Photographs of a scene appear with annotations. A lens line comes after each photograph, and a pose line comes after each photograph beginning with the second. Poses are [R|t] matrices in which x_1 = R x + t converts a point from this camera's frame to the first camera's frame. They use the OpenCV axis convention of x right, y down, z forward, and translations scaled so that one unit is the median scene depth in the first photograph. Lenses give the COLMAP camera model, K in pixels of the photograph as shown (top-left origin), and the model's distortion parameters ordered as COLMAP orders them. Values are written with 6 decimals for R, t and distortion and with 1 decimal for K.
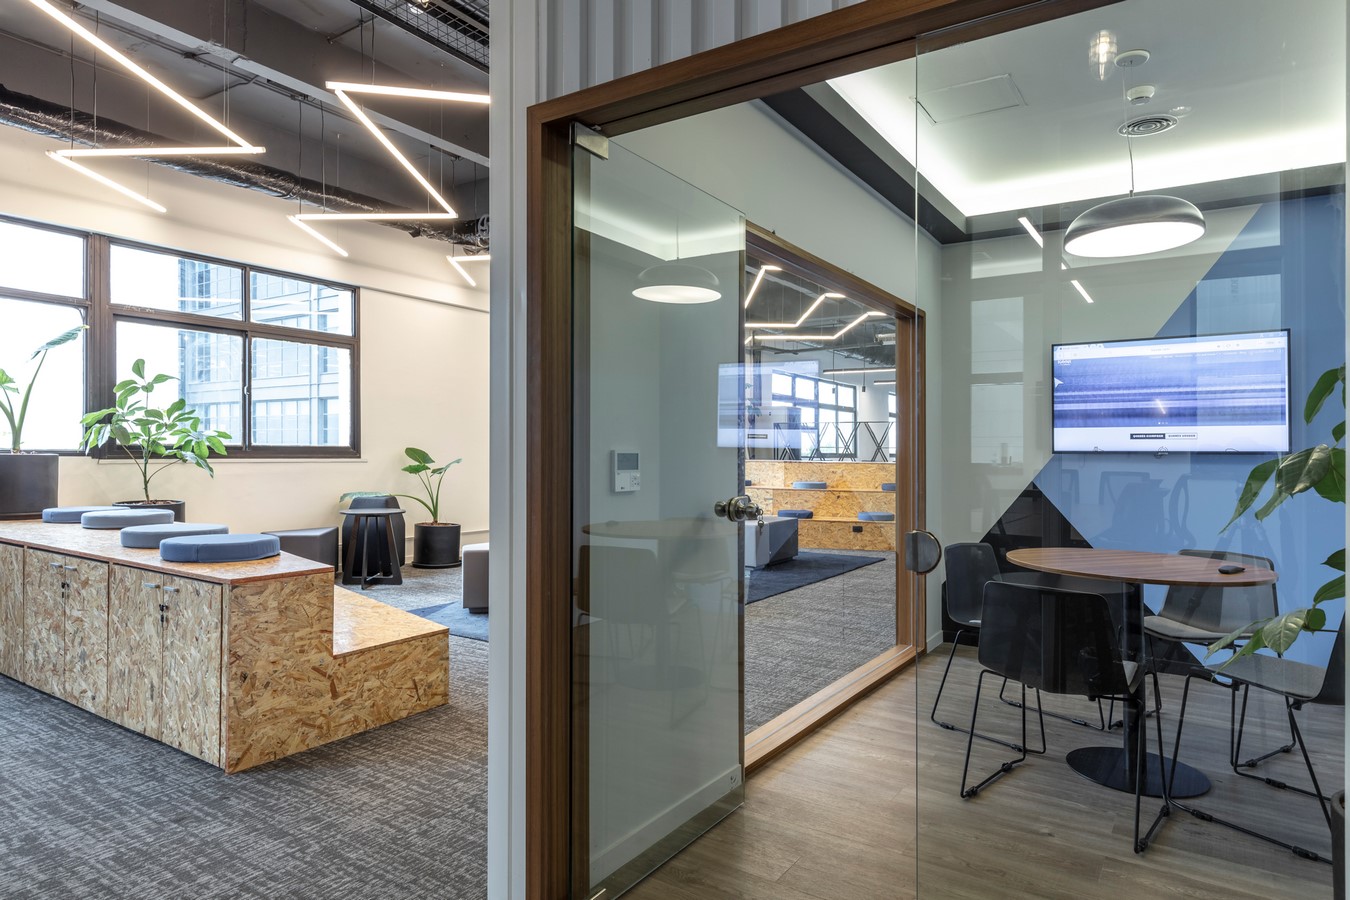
lens RADIAL K [[815.4, 0, 677.9], [0, 815.4, 444.7], [0, 0, 1]] dist [0.020690, -0.001451]
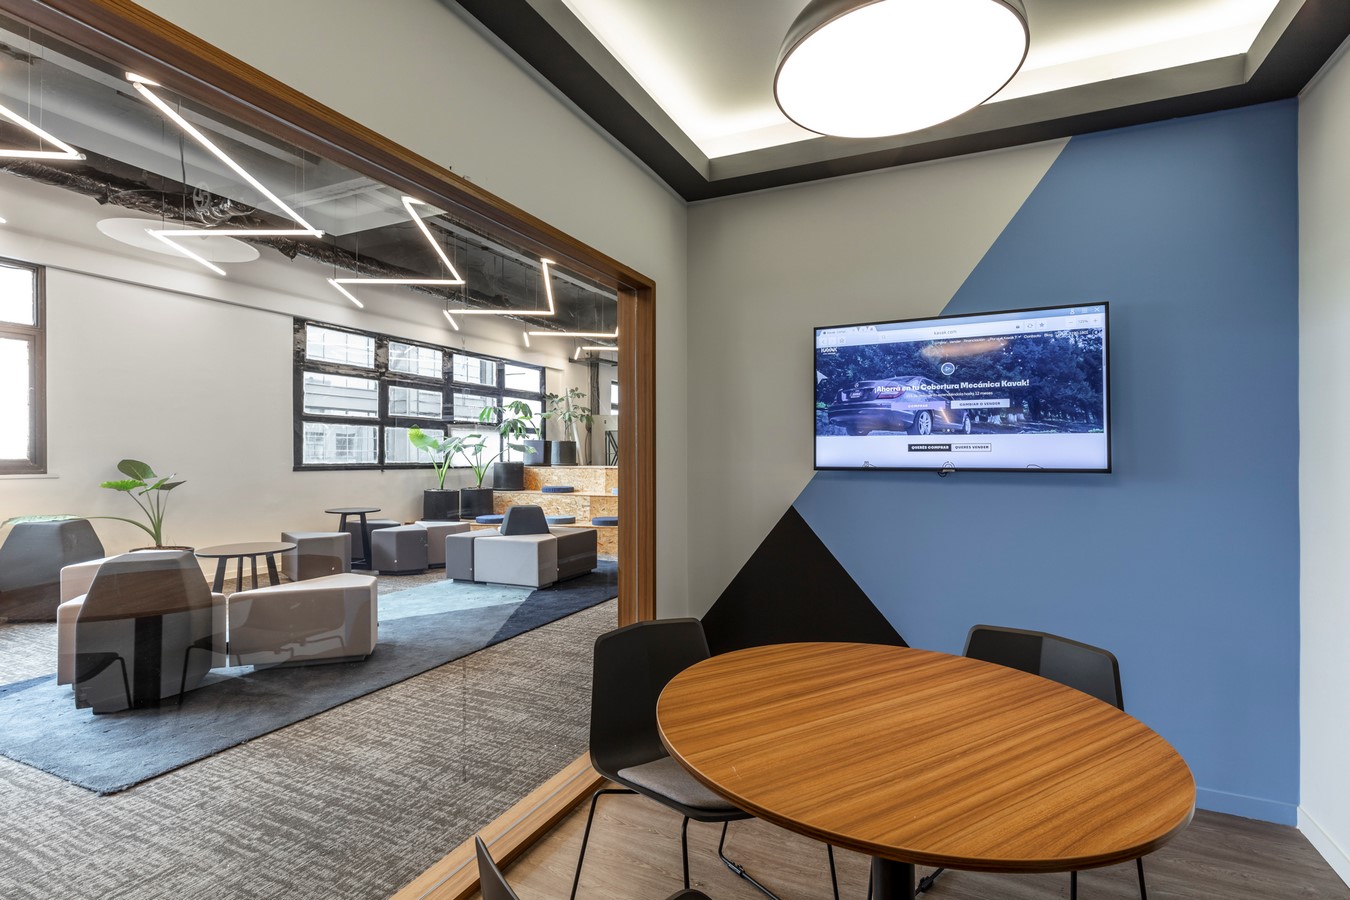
lens RADIAL K [[656.4, 0, 671.5], [0, 656.4, 456.0], [0, 0, 1]] dist [0.003737, 0.000173]
pose [[0.990262, -0.005214, 0.139117, 0.225811], [0.003783, 0.999937, 0.010546, -0.008684], [-0.139164, -0.009917, 0.990220, 0.388389]]
